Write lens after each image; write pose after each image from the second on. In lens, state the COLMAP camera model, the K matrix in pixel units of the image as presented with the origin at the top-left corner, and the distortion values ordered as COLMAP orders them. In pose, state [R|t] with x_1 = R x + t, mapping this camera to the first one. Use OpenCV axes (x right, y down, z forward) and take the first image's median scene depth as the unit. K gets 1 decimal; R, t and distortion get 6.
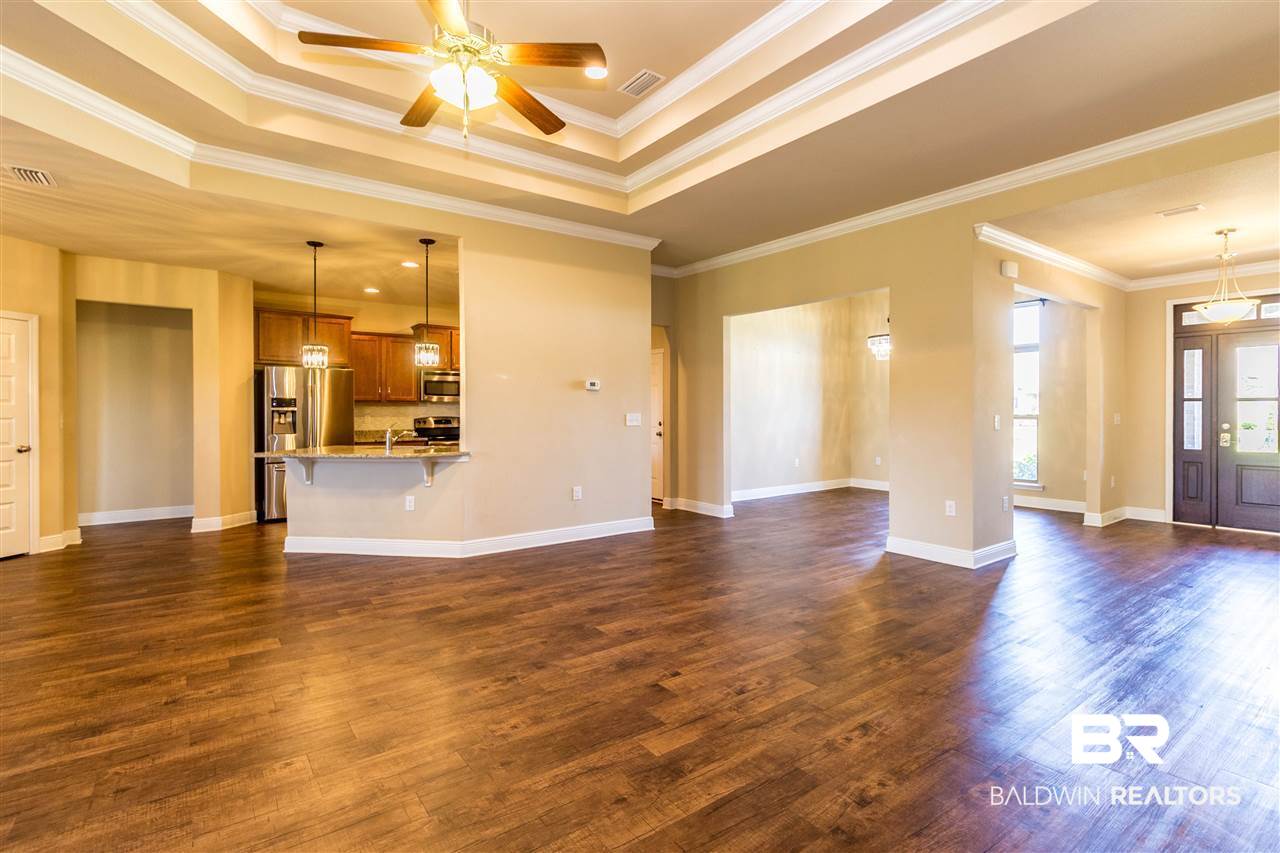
lens RADIAL K [[596.2, 0, 646.0], [0, 596.2, 412.7], [0, 0, 1]] dist [0.012635, 0.000168]
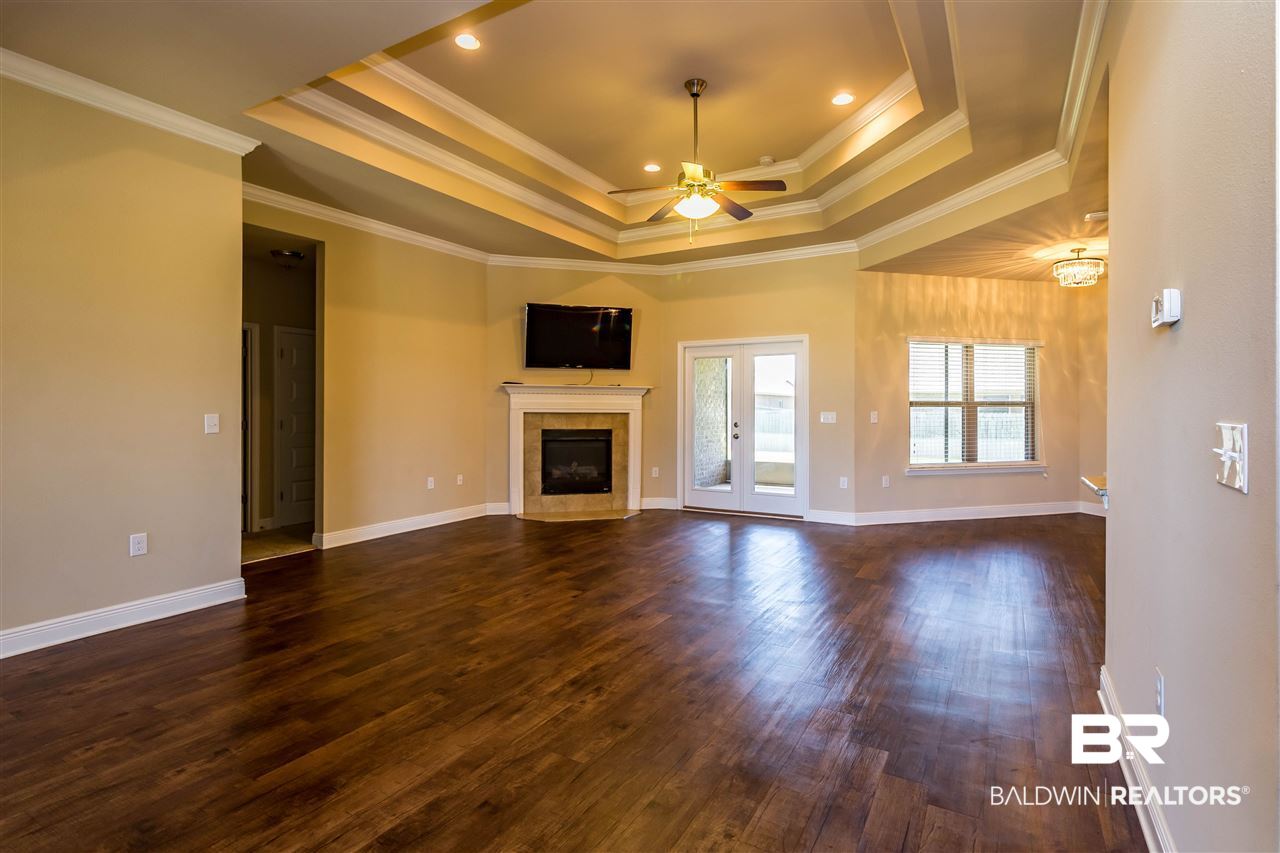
lens RADIAL K [[623.6, 0, 637.6], [0, 623.6, 408.4], [0, 0, 1]] dist [-0.001722, 0.003107]
pose [[-0.921426, 0.002268, -0.388546, 0.423438], [0.001514, 0.999996, 0.002246, -0.007558], [0.388550, 0.001481, -0.921426, 2.111428]]
